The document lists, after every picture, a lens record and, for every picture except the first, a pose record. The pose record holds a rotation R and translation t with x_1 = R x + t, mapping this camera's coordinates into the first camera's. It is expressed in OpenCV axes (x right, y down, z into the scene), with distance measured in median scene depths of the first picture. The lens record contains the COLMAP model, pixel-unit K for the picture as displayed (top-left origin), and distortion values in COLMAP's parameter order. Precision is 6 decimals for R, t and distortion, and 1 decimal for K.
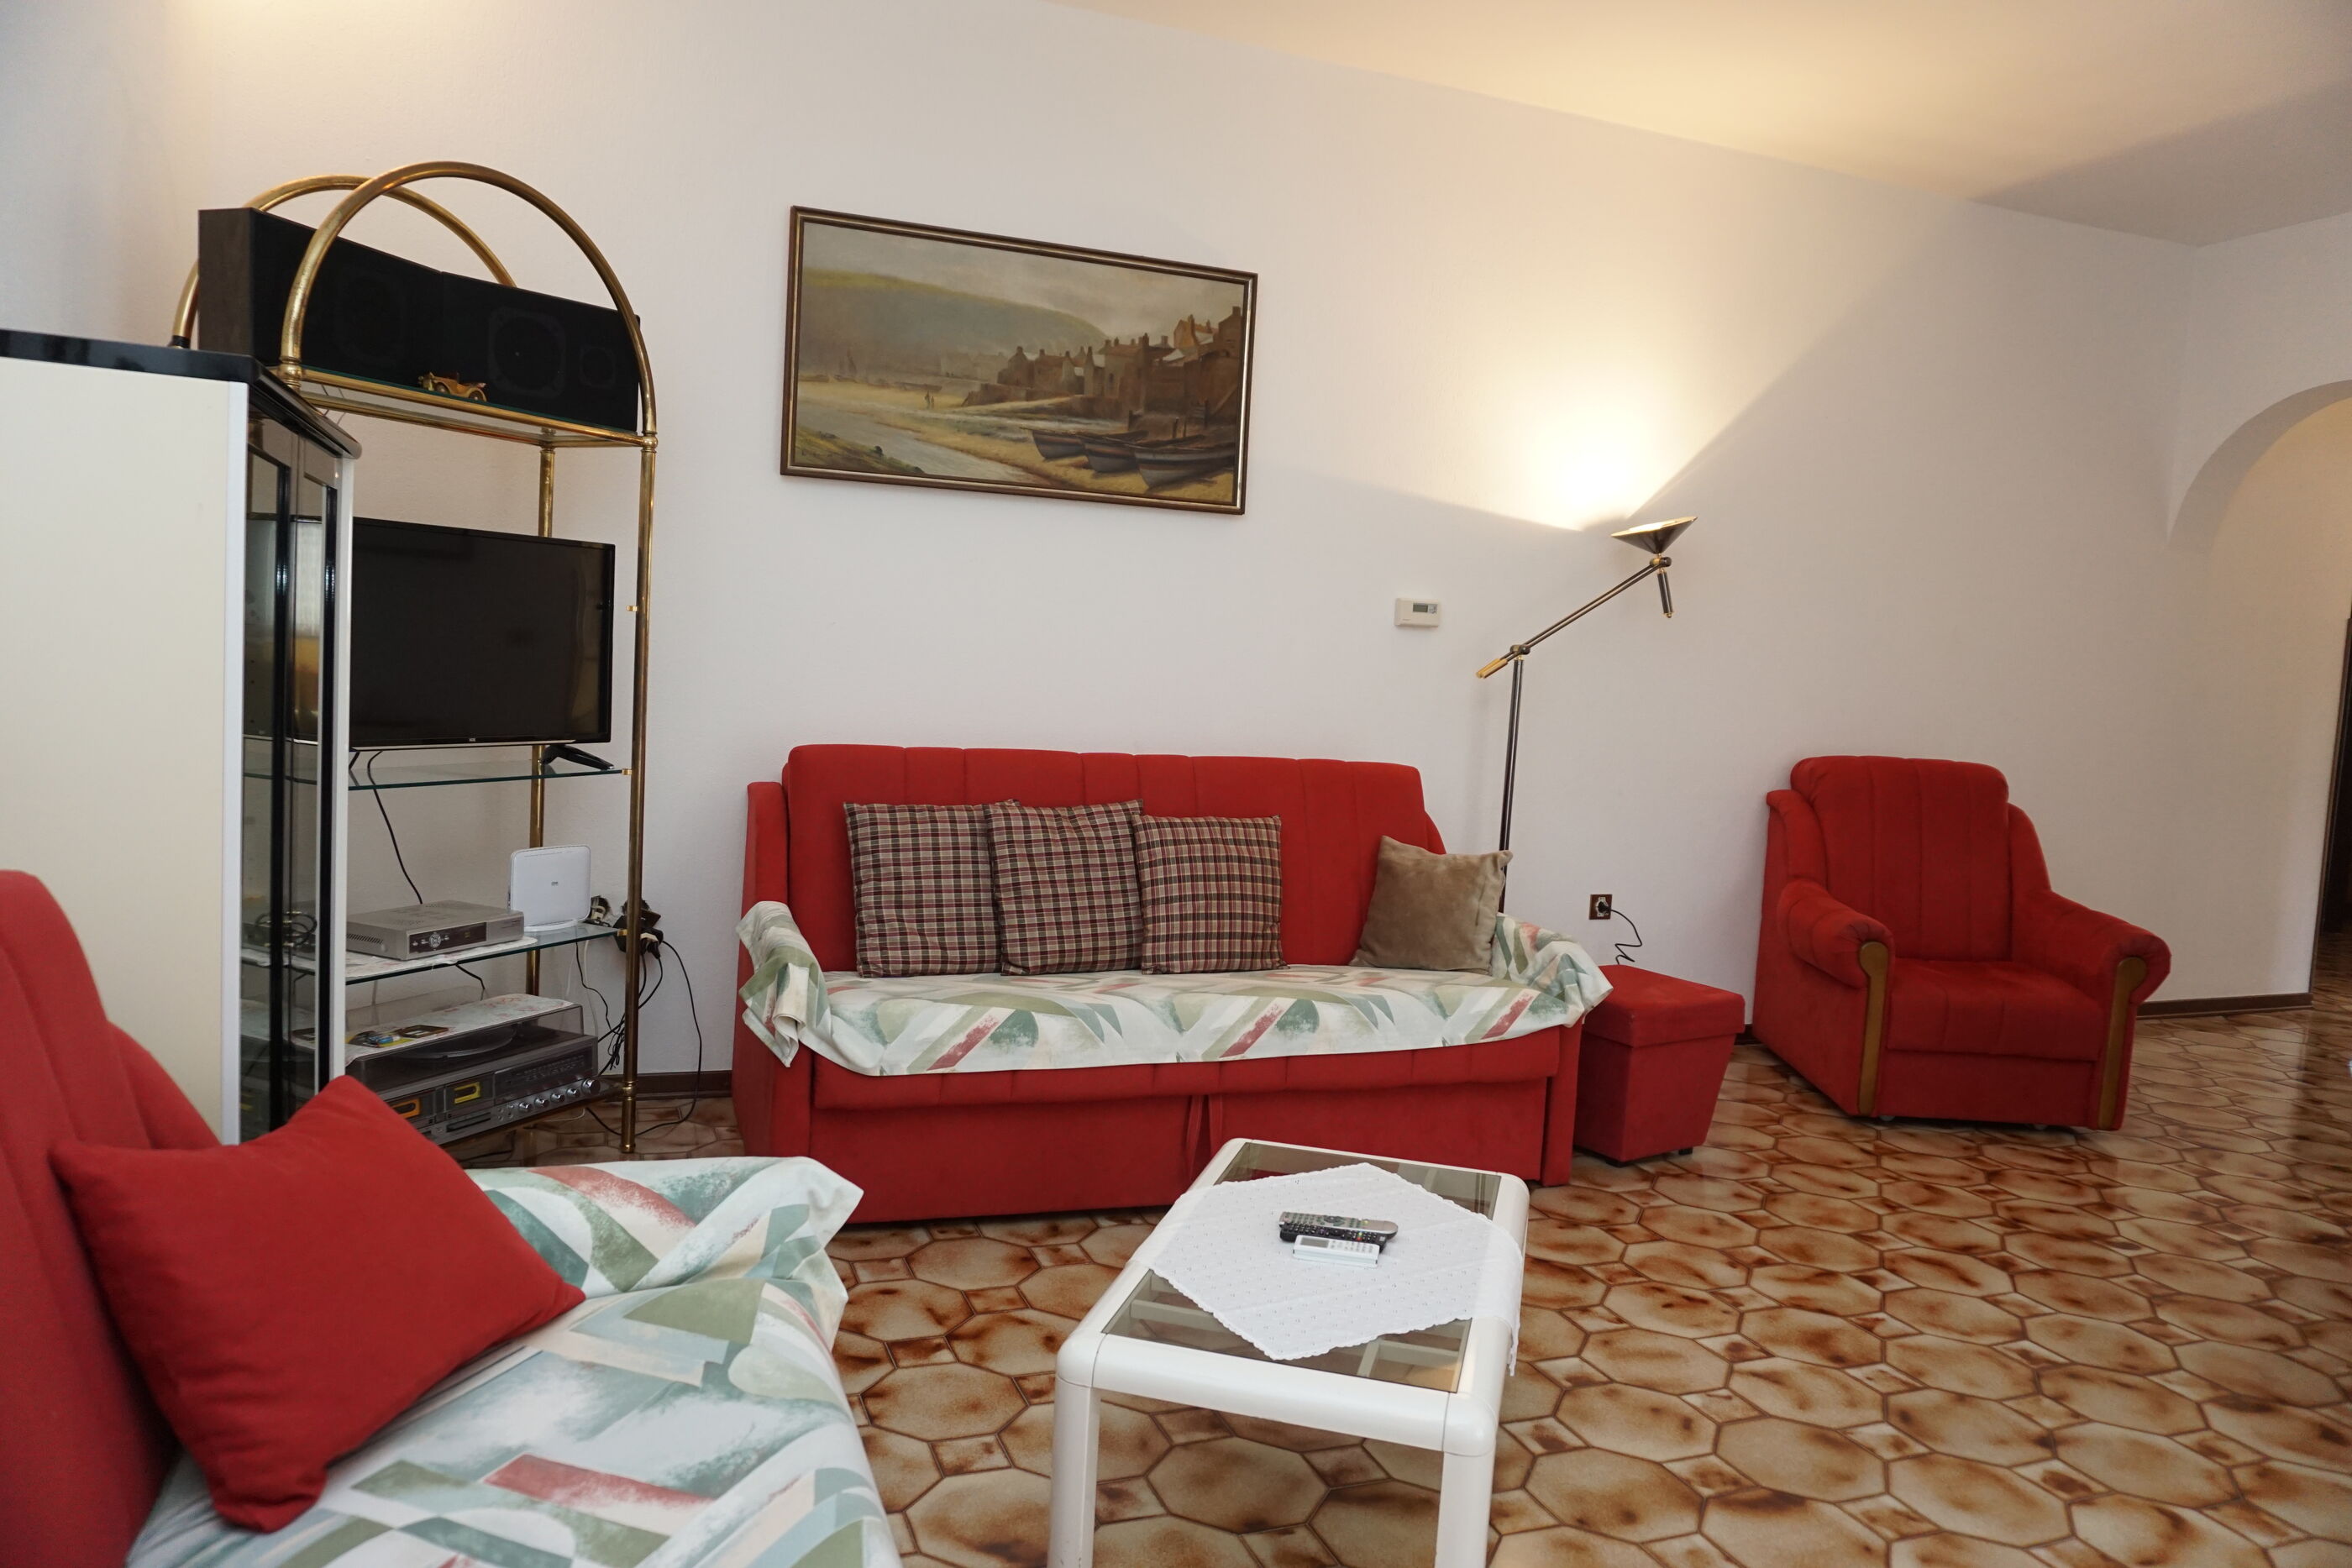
lens RADIAL K [[1575.3, 0, 1183.3], [0, 1575.3, 783.4], [0, 0, 1]] dist [-0.048019, 0.036693]
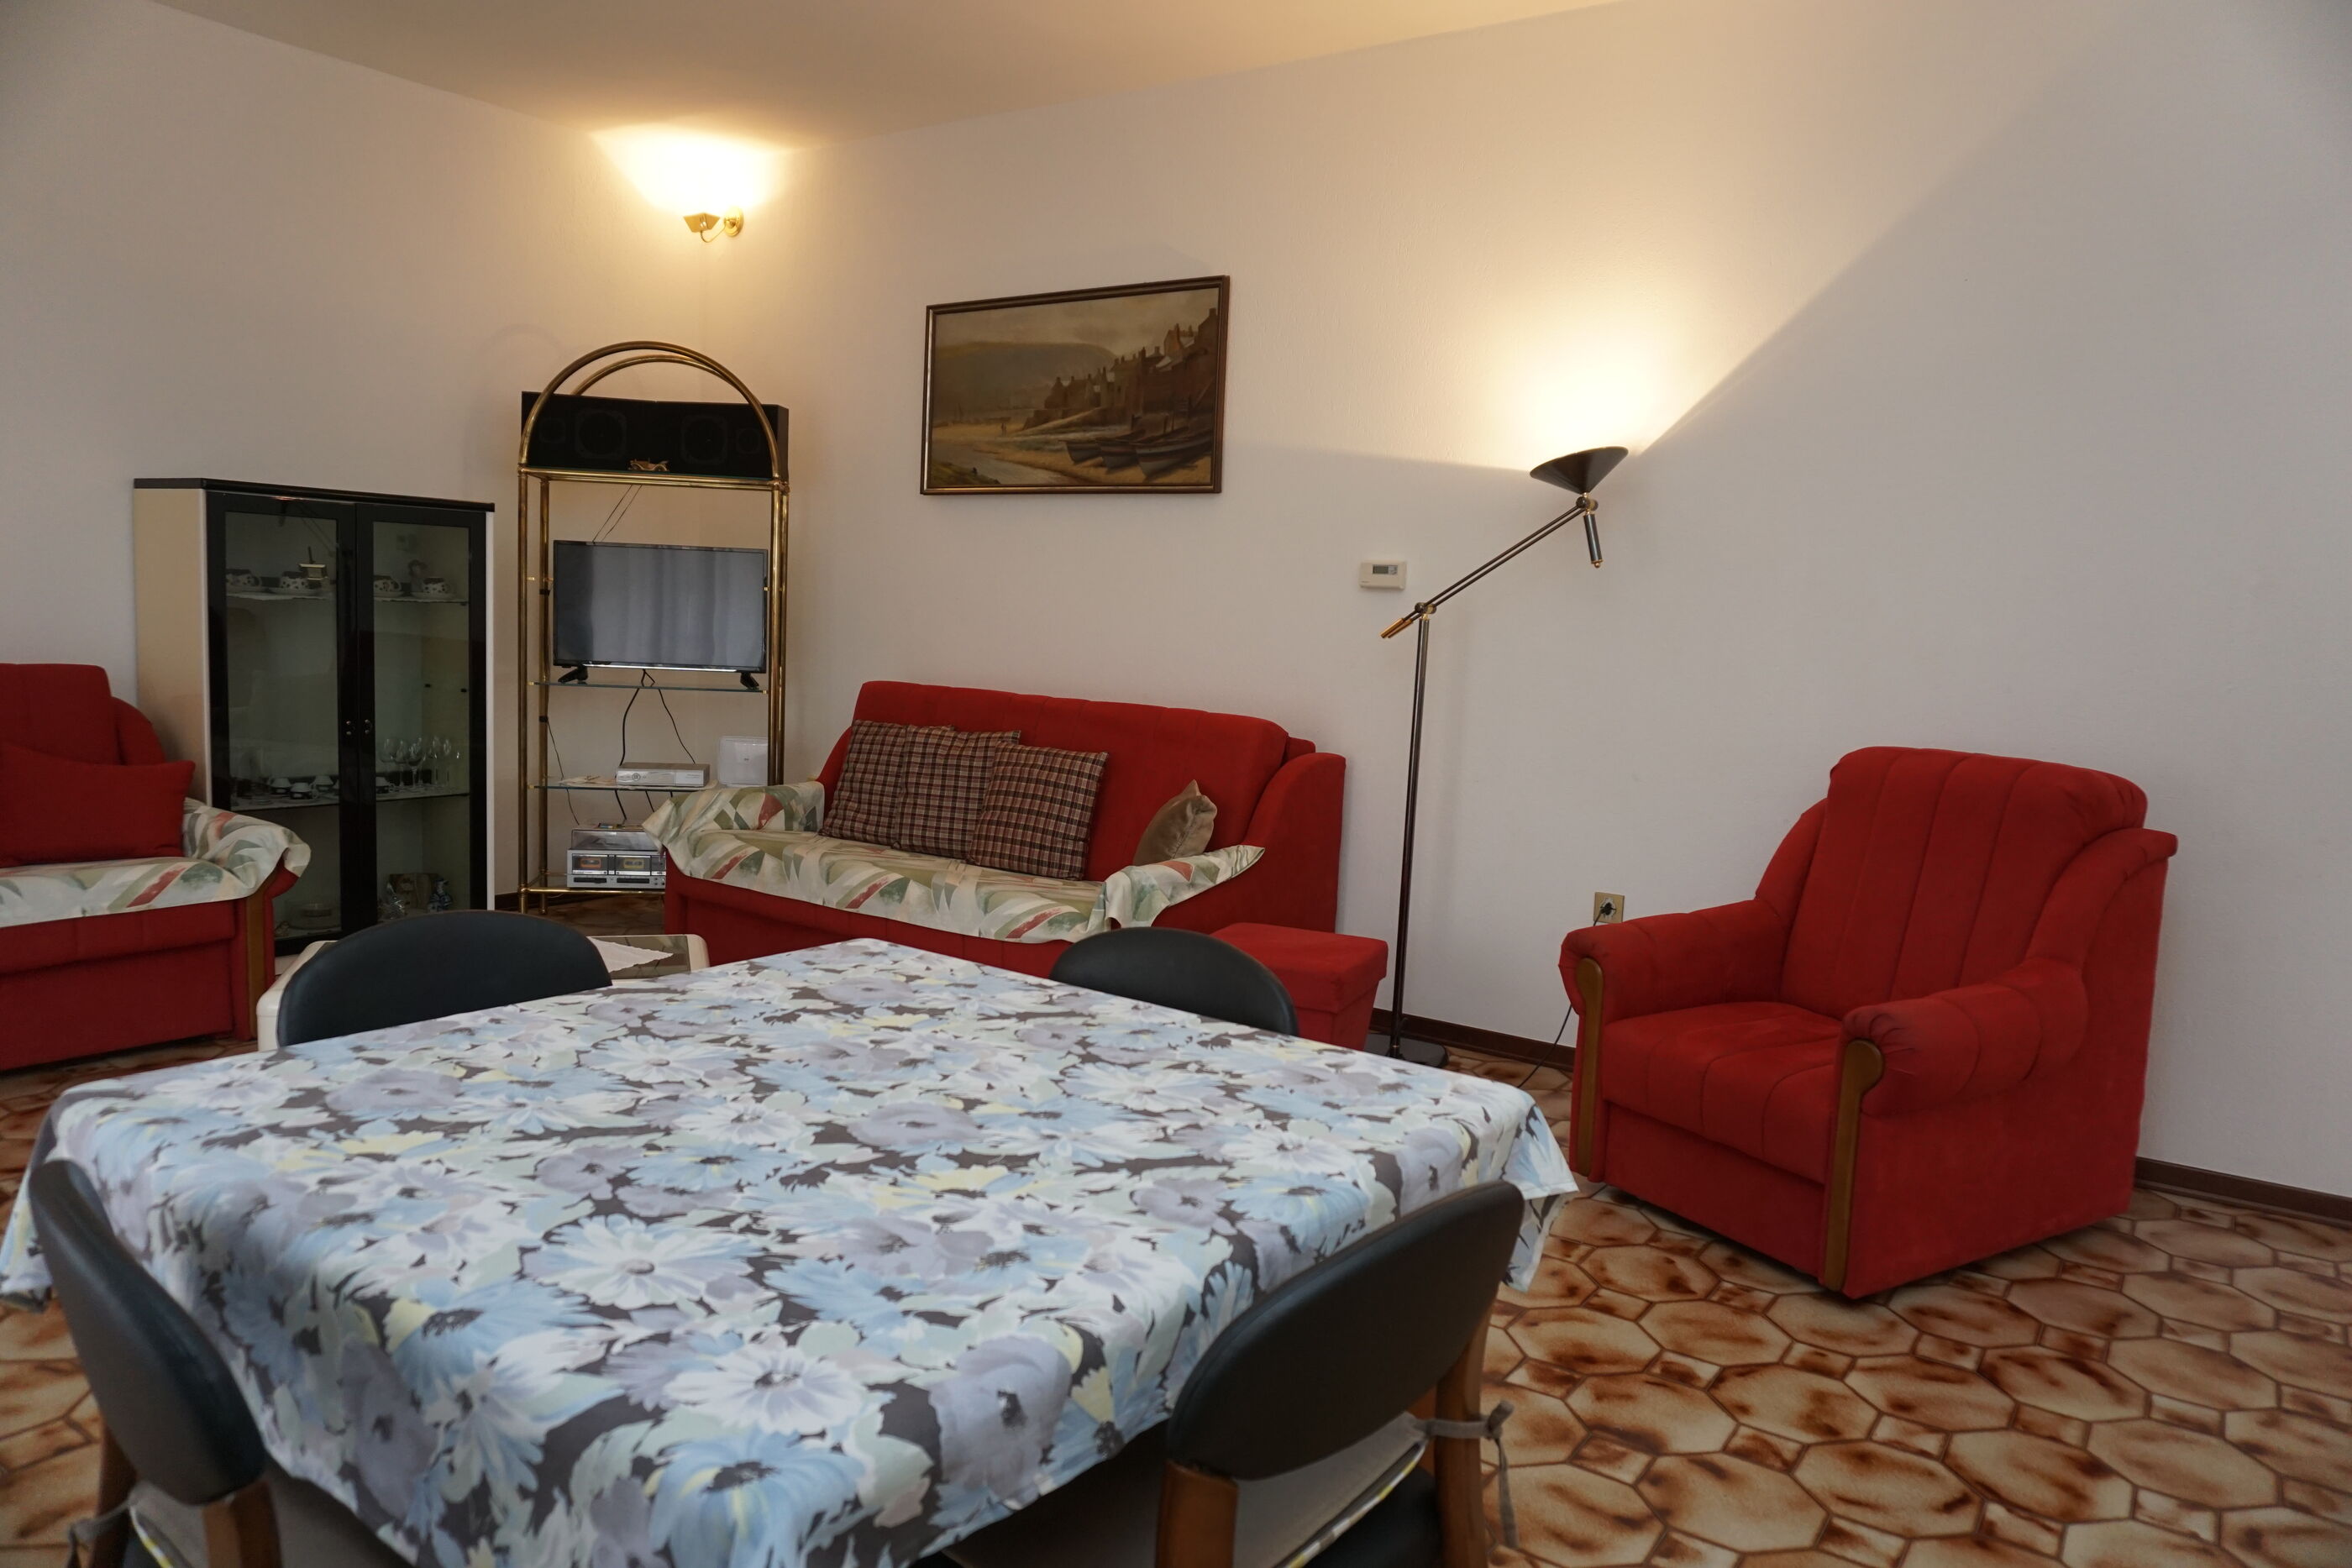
lens RADIAL K [[1575.3, 0, 1177.8], [0, 1575.3, 791.1], [0, 0, 1]] dist [-0.048019, 0.036693]
pose [[0.556243, 0.067378, -0.828284, 1.072741], [-0.085335, 0.996070, 0.023720, 0.017486], [0.826627, 0.057488, 0.559806, 0.407861]]
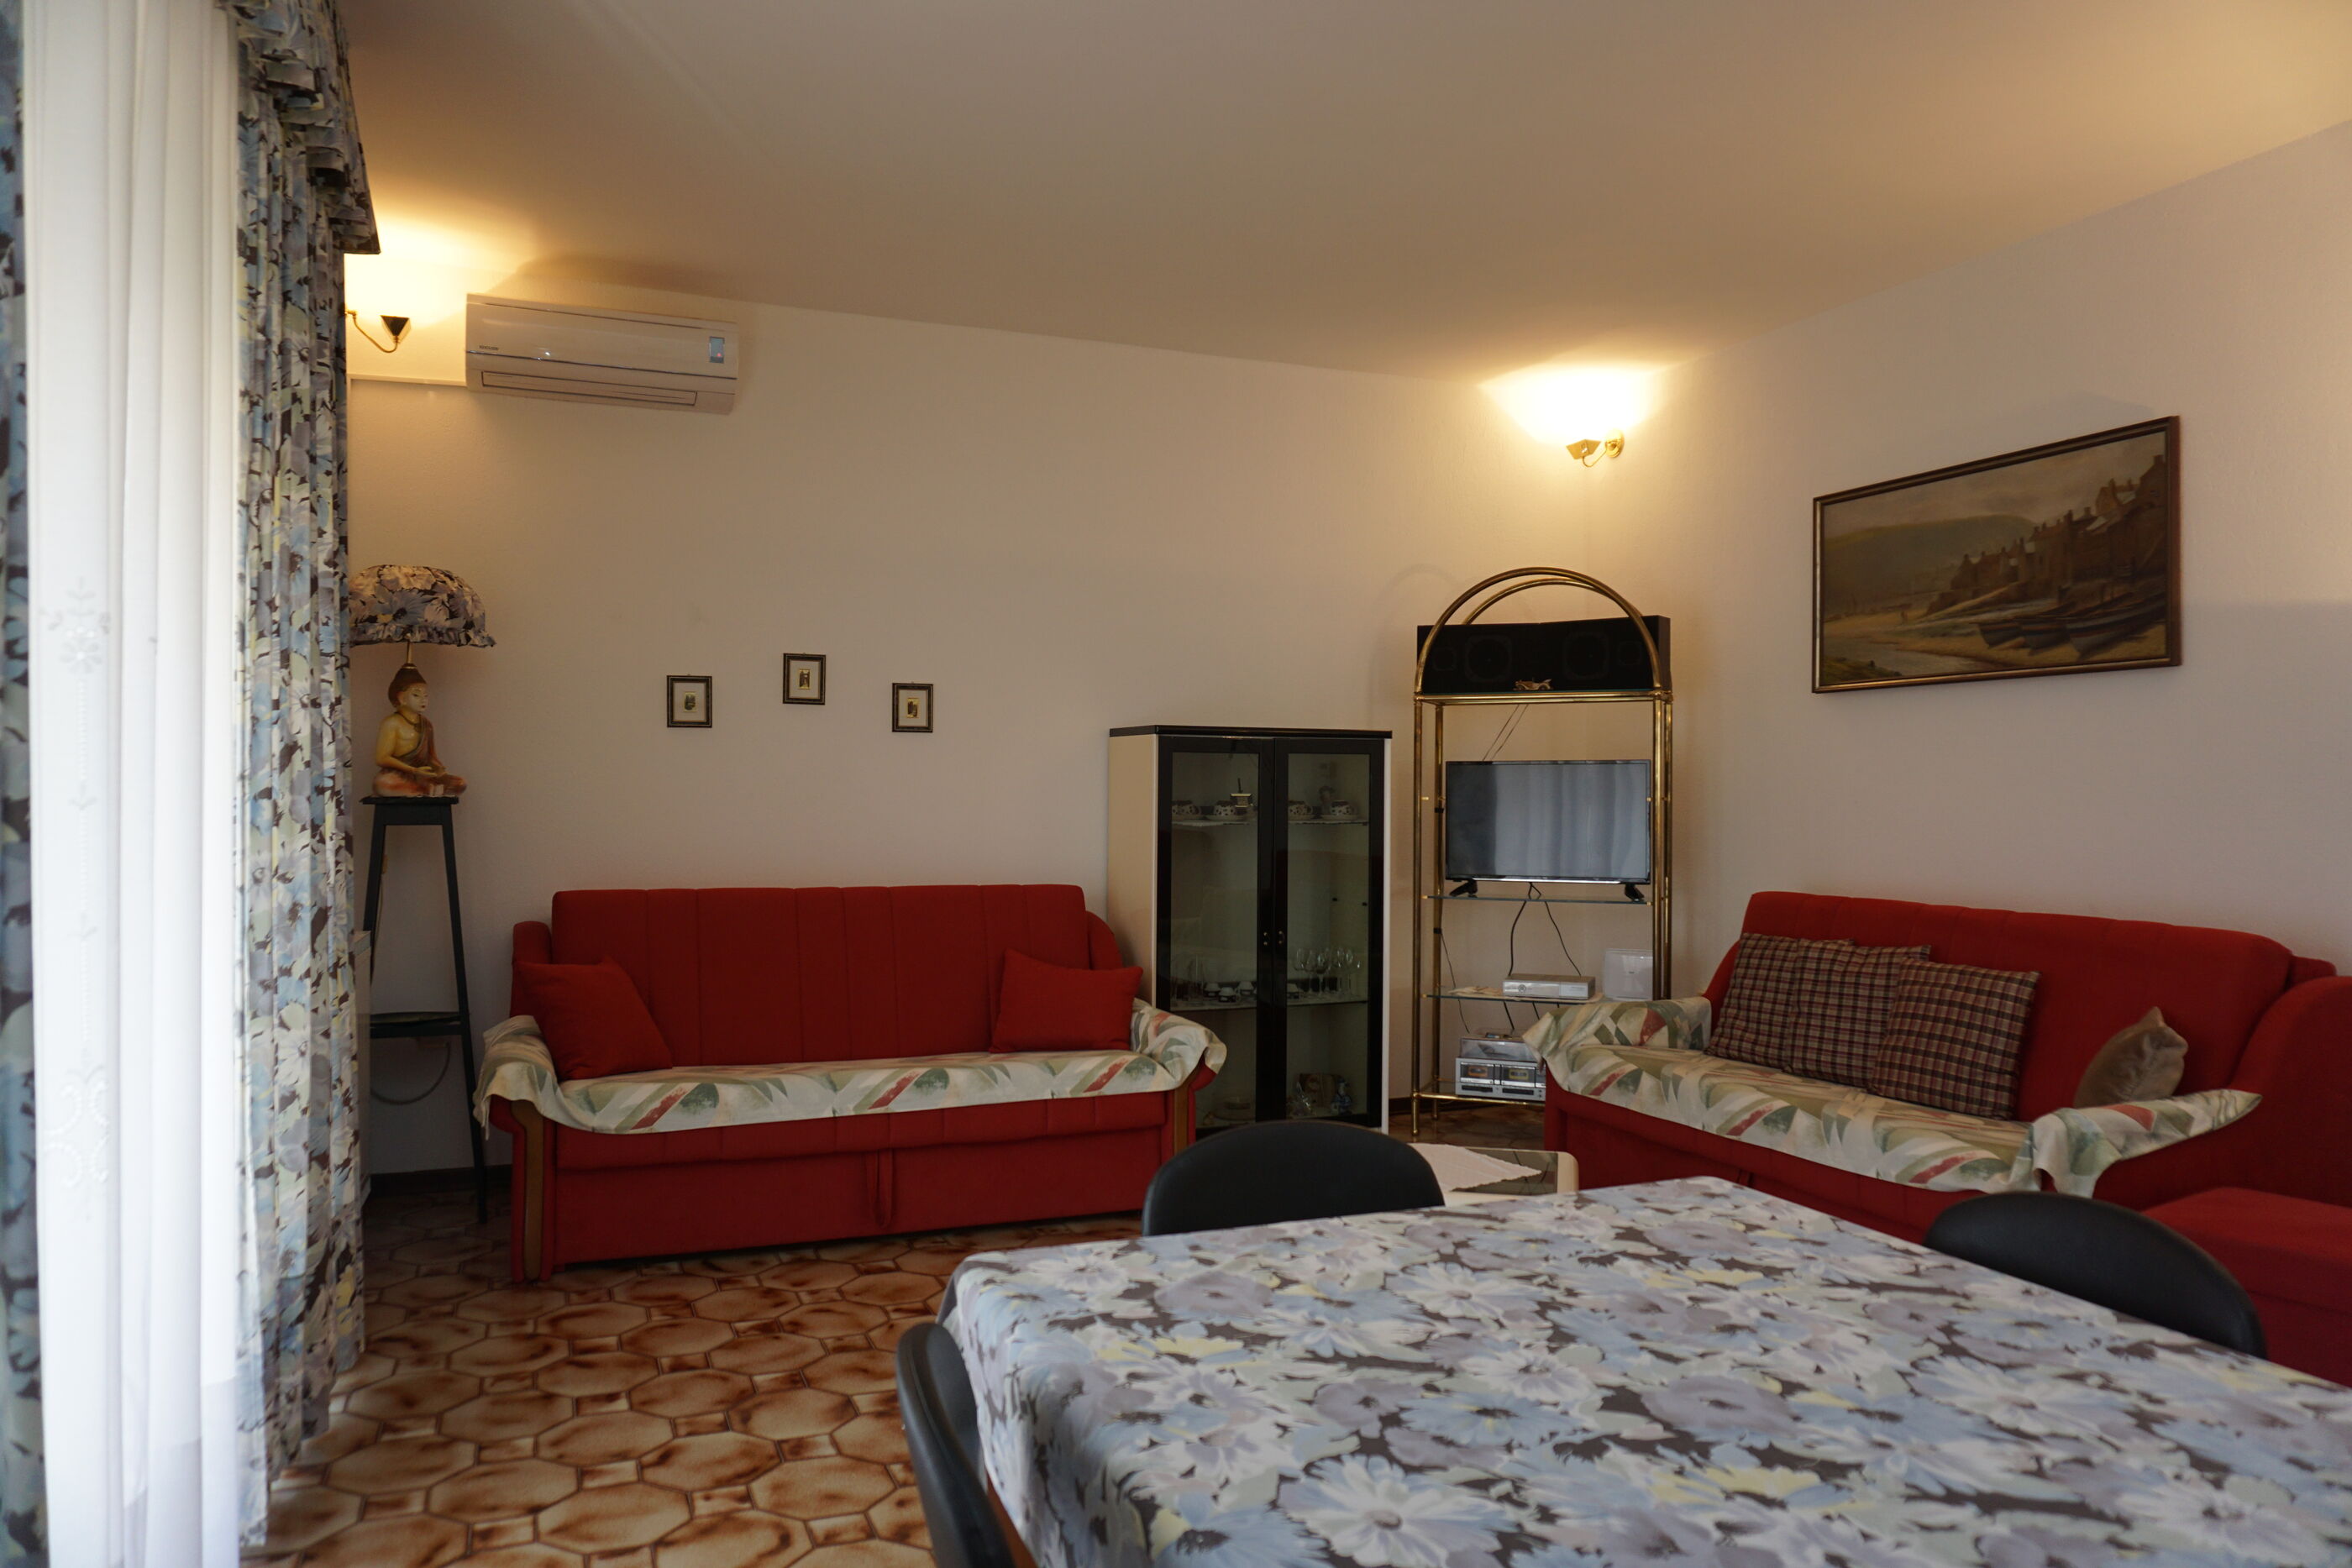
lens RADIAL K [[1575.3, 0, 1171.3], [0, 1575.3, 798.8], [0, 0, 1]] dist [-0.048019, 0.036693]
pose [[0.017579, -0.051147, -0.998536, 1.066202], [-0.086441, 0.994874, -0.052481, 0.010667], [0.996102, 0.087238, 0.013067, 0.441291]]
